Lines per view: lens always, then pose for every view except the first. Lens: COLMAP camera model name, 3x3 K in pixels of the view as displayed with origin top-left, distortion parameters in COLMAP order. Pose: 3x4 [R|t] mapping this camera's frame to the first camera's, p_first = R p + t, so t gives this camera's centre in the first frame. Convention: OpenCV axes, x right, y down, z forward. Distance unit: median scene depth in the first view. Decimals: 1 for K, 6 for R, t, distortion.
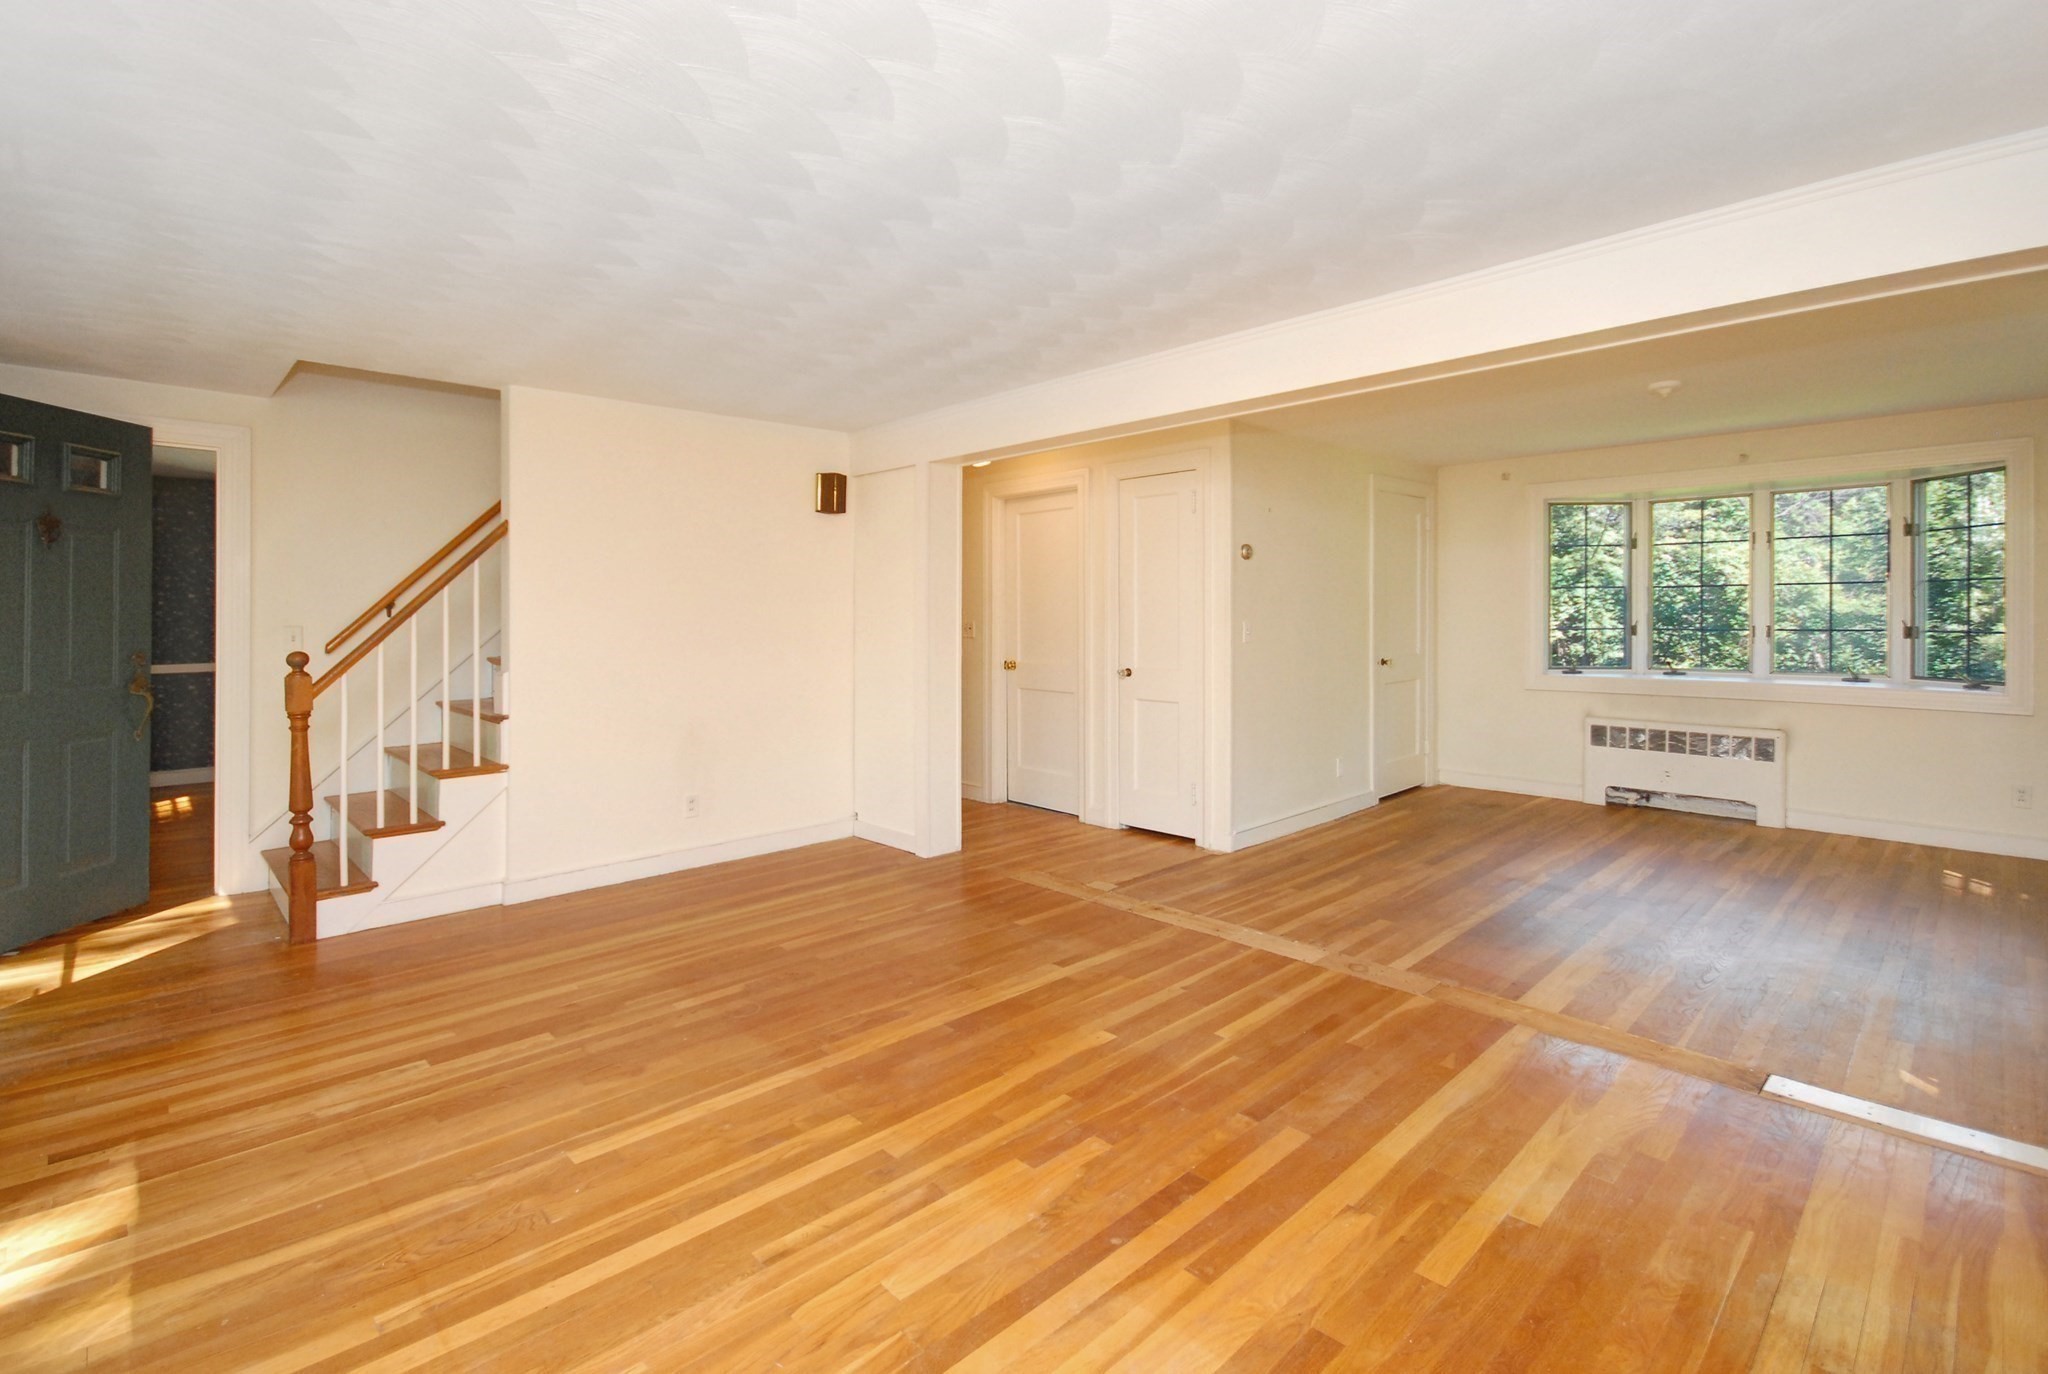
lens RADIAL K [[952.7, 0, 994.2], [0, 952.7, 671.4], [0, 0, 1]] dist [-0.006143, -0.000803]
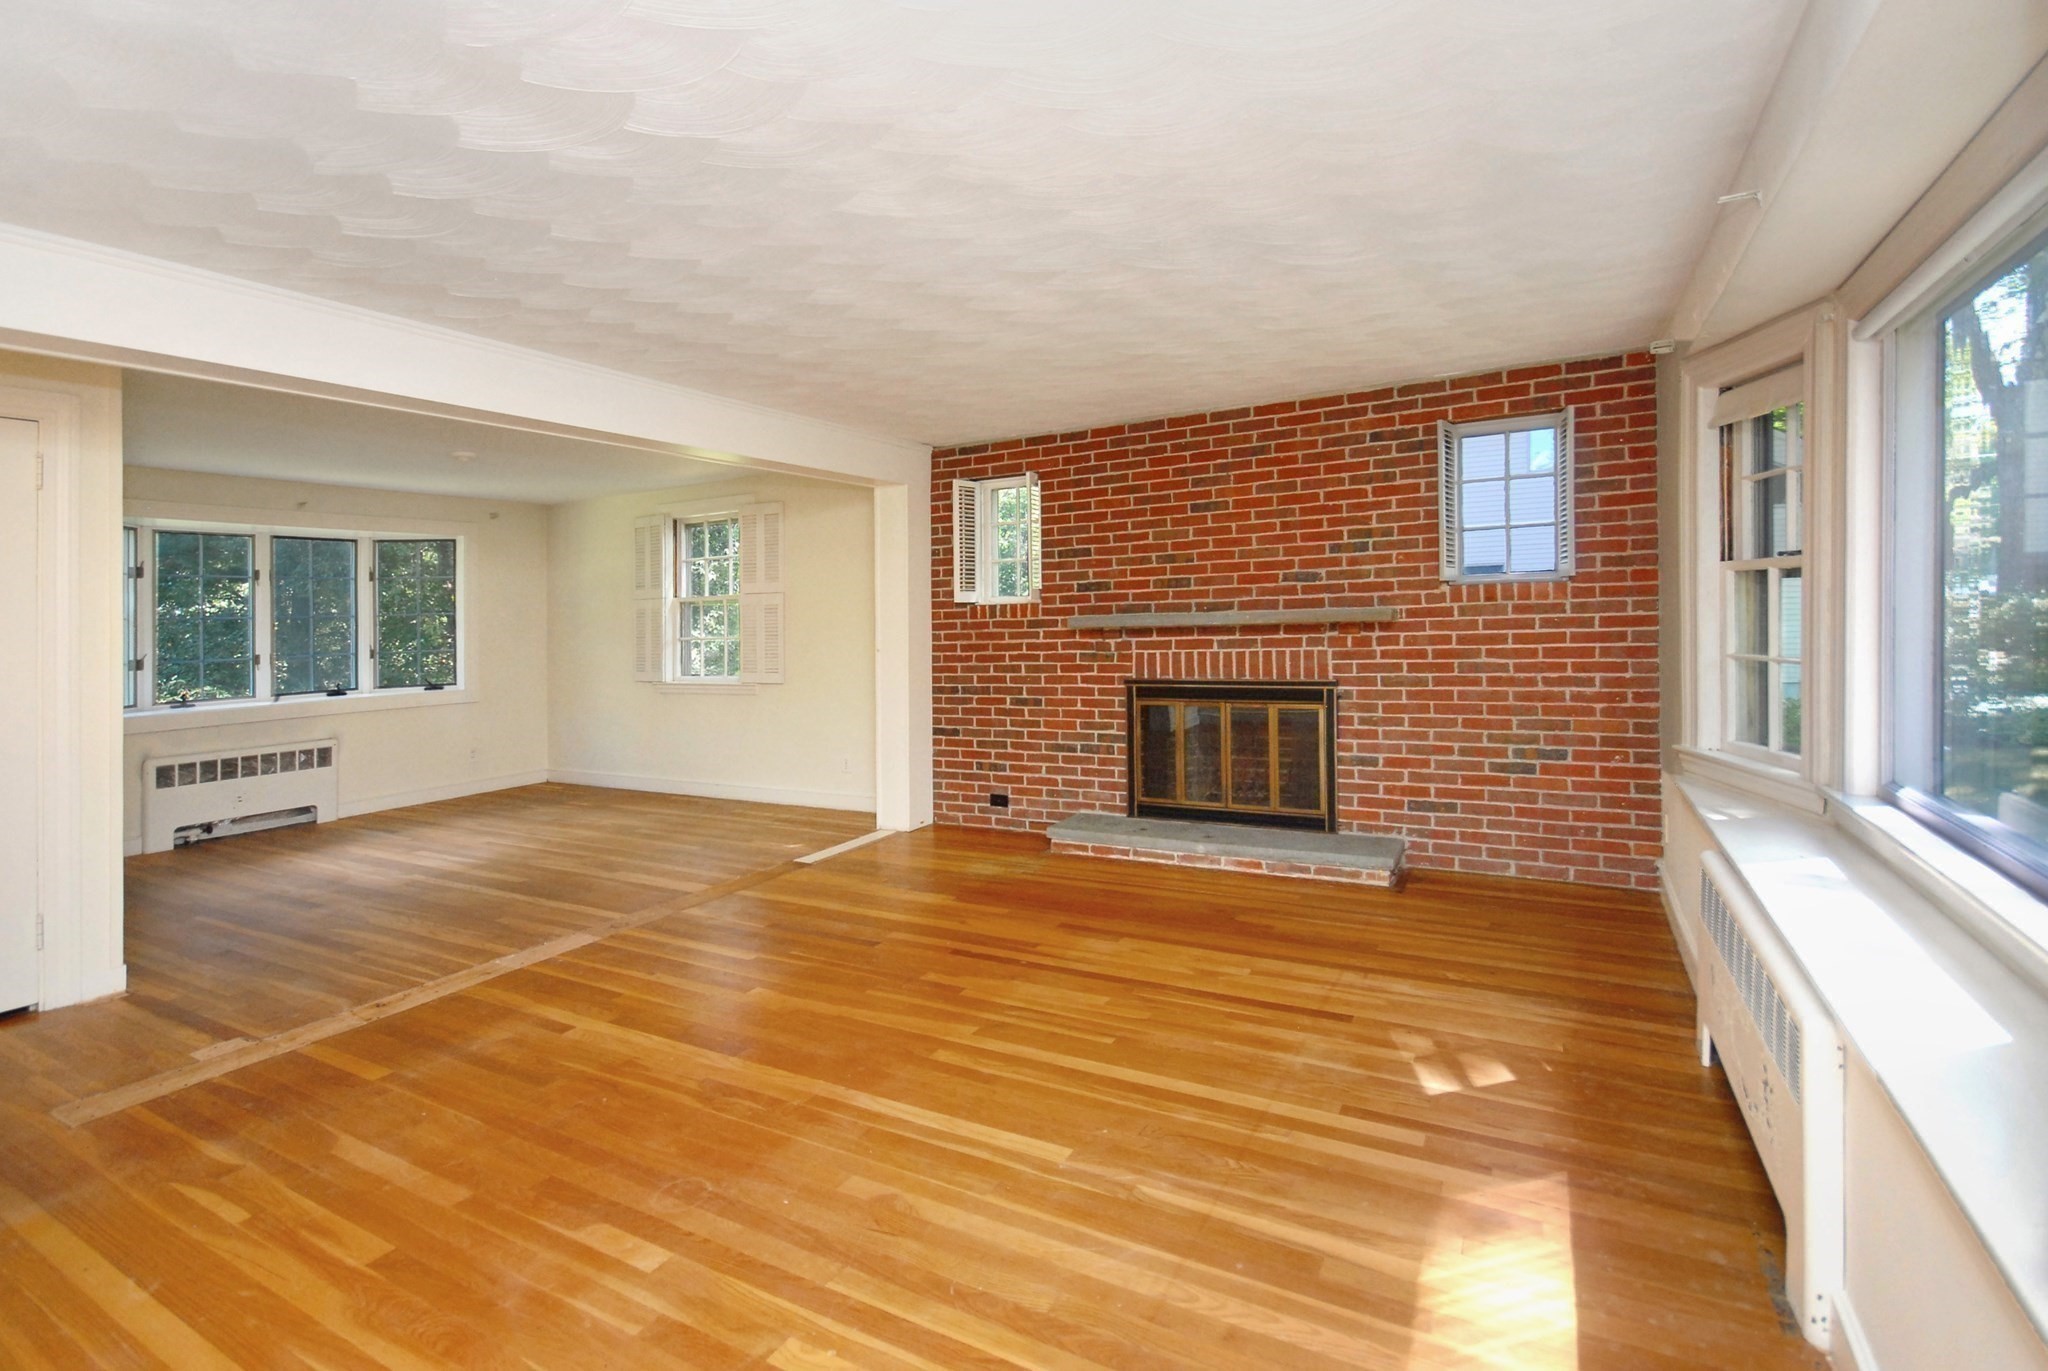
lens RADIAL K [[952.7, 0, 1039.6], [0, 952.7, 627.0], [0, 0, 1]] dist [-0.006143, -0.000803]
pose [[-0.324933, 0.002994, 0.945732, -1.020774], [0.082885, 0.996237, 0.025324, -0.060188], [-0.942098, 0.086615, -0.323958, 0.944226]]
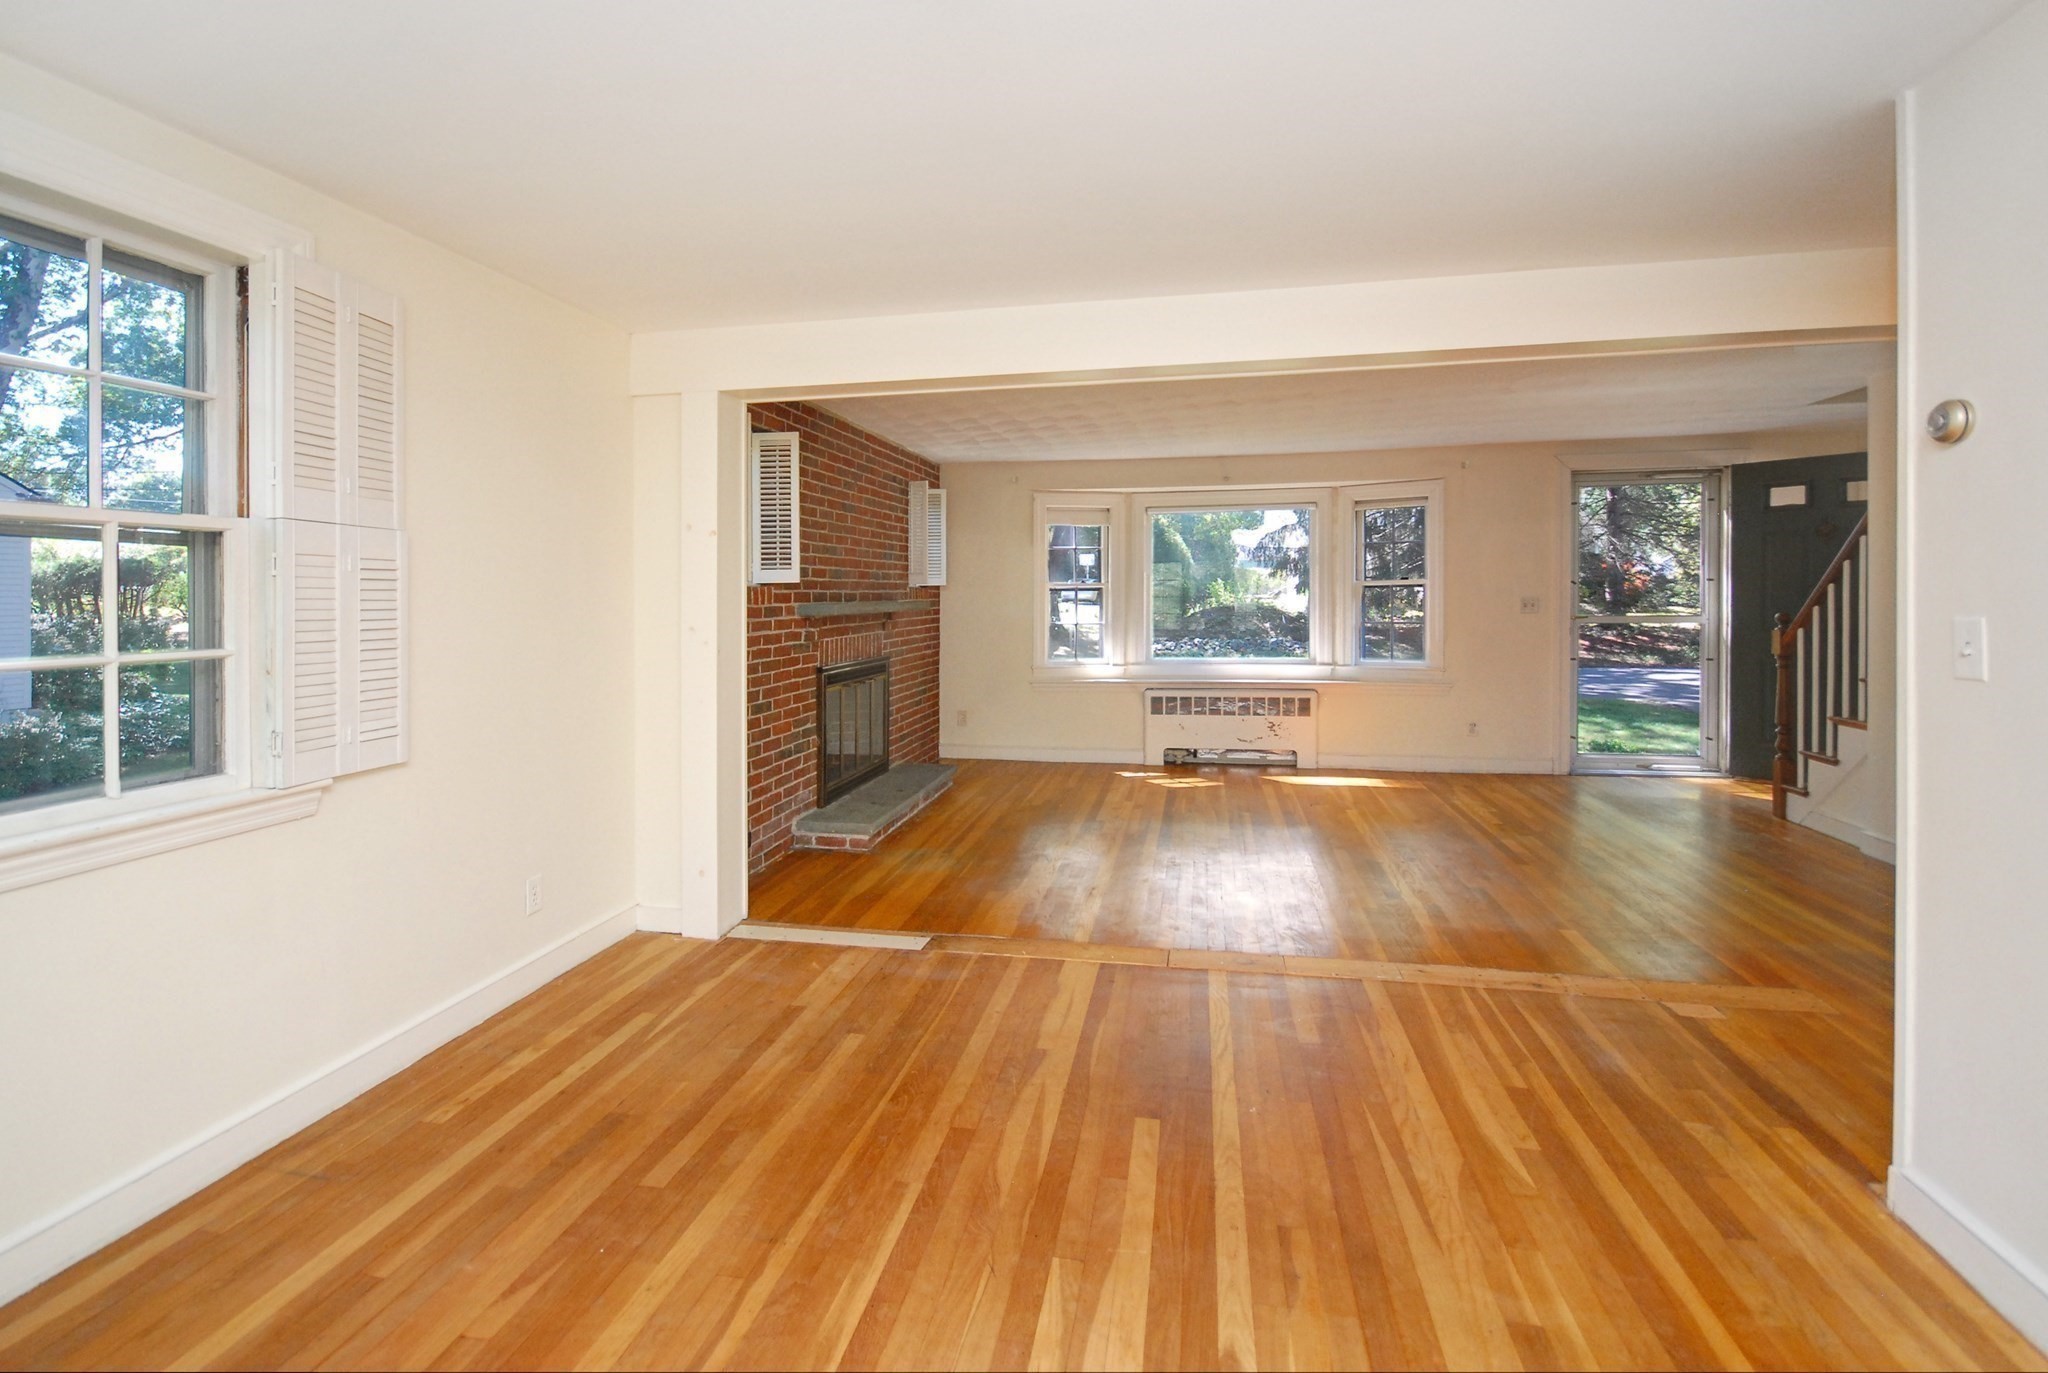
lens RADIAL K [[952.7, 0, 952.8], [0, 952.7, 655.2], [0, 0, 1]] dist [-0.006143, -0.000803]
pose [[-0.842119, 0.045275, -0.537389, 1.284116], [-0.017227, 0.993703, 0.110714, -0.127310], [0.539017, 0.102492, -0.836036, 1.809135]]
